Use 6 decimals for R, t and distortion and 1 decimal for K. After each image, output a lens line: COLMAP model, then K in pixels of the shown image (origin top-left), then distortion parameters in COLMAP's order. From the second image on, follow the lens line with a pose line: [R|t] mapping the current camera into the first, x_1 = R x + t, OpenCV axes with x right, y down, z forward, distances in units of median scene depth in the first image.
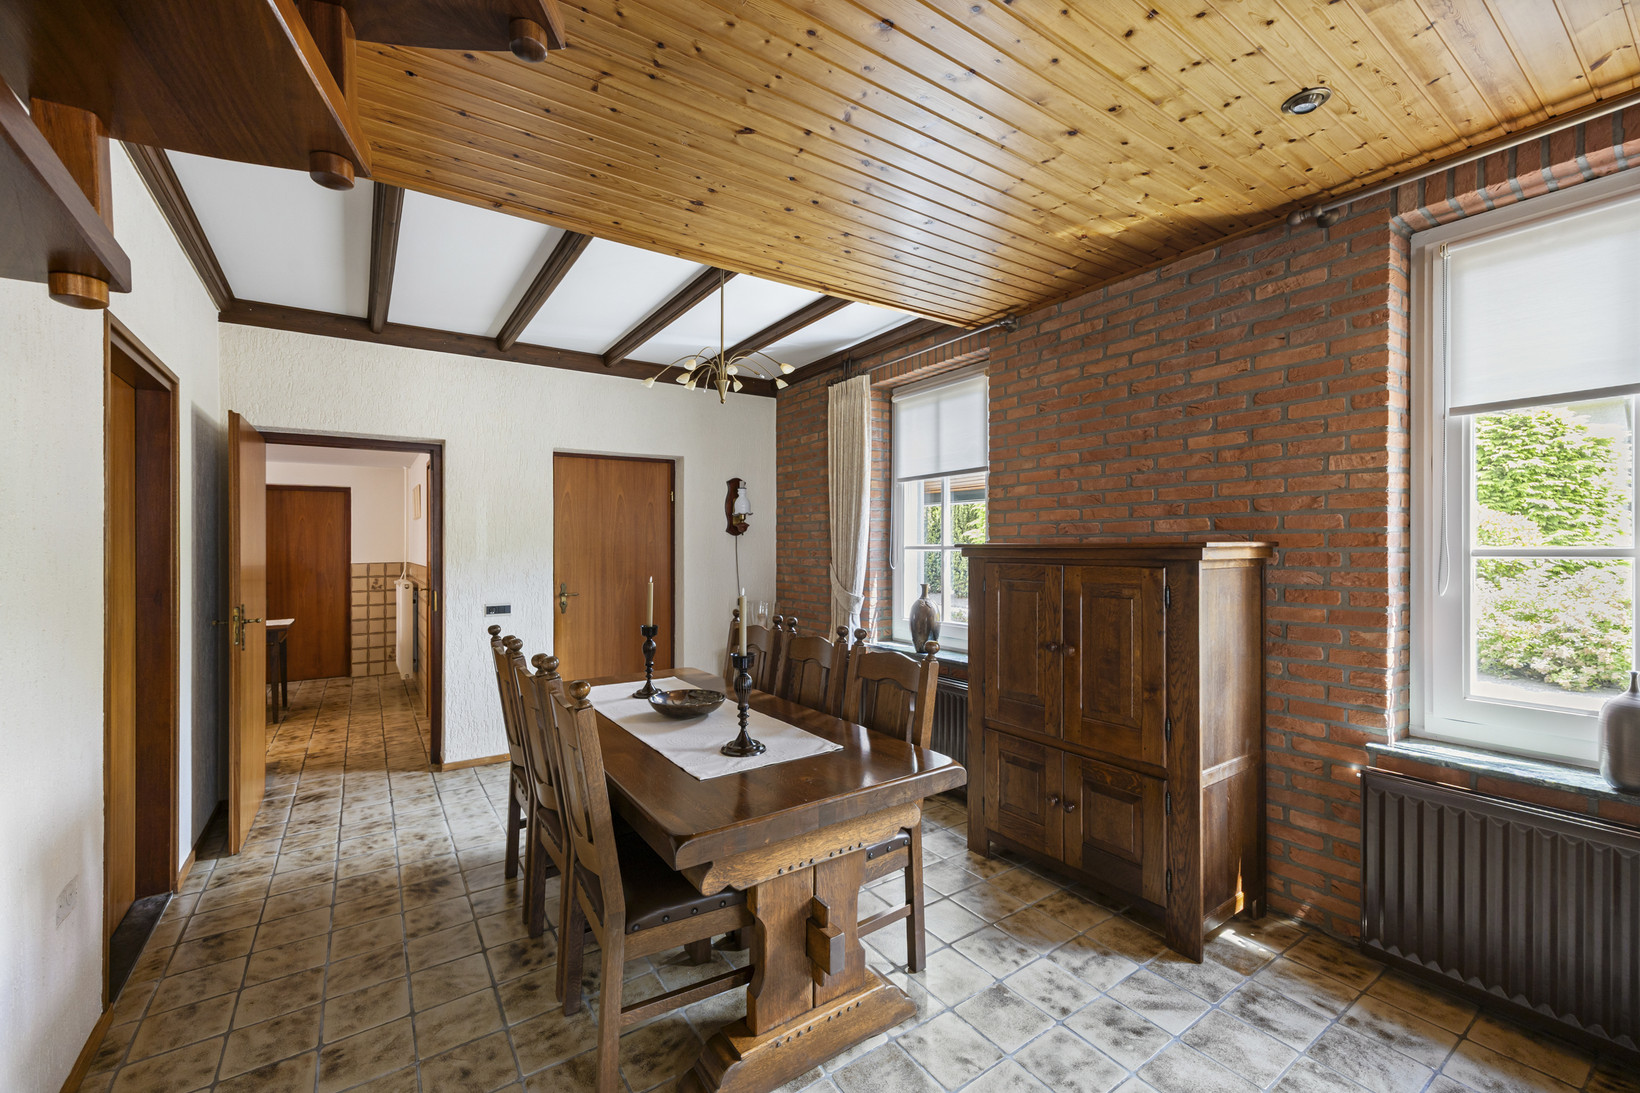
lens RADIAL K [[632.1, 0, 815.2], [0, 632.1, 548.5], [0, 0, 1]] dist [-0.002173, -0.000172]
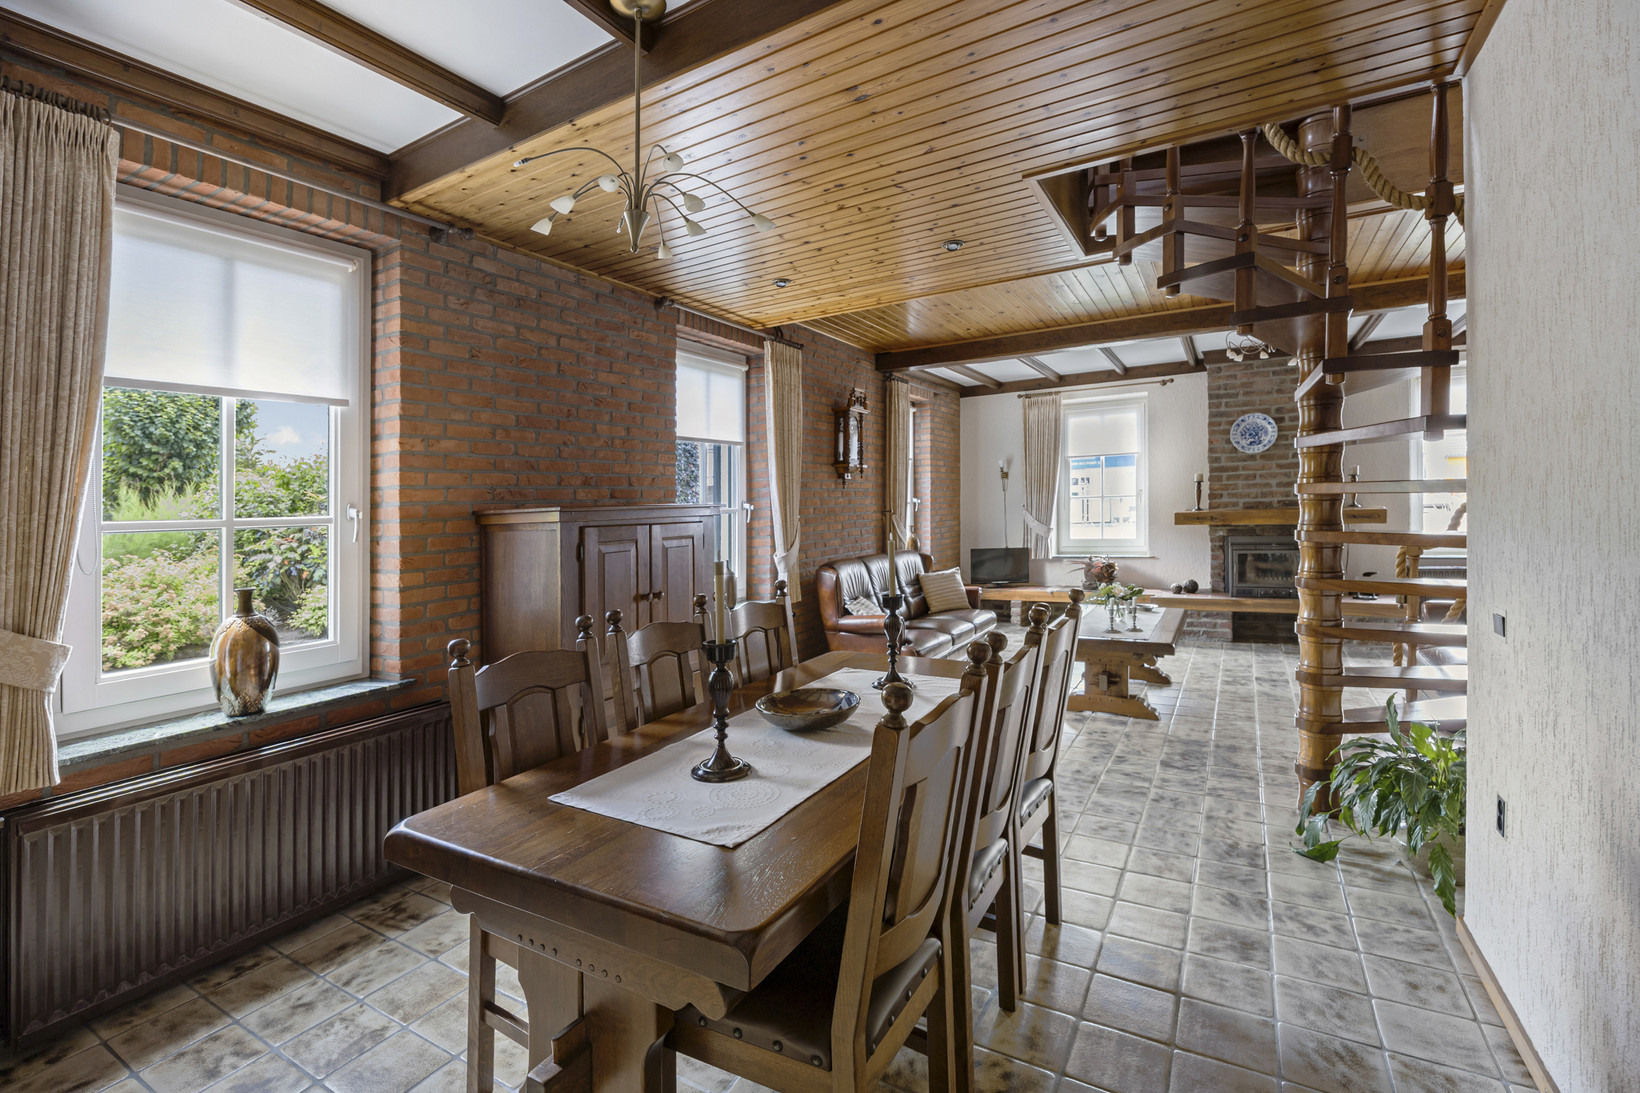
lens RADIAL K [[759.4, 0, 783.8], [0, 759.4, 562.1], [0, 0, 1]] dist [-0.002995, -0.000539]
pose [[-0.388529, -0.041568, 0.920499, -0.769498], [0.043782, 0.997021, 0.063504, 0.014373], [-0.920396, 0.064975, -0.385551, 1.026973]]
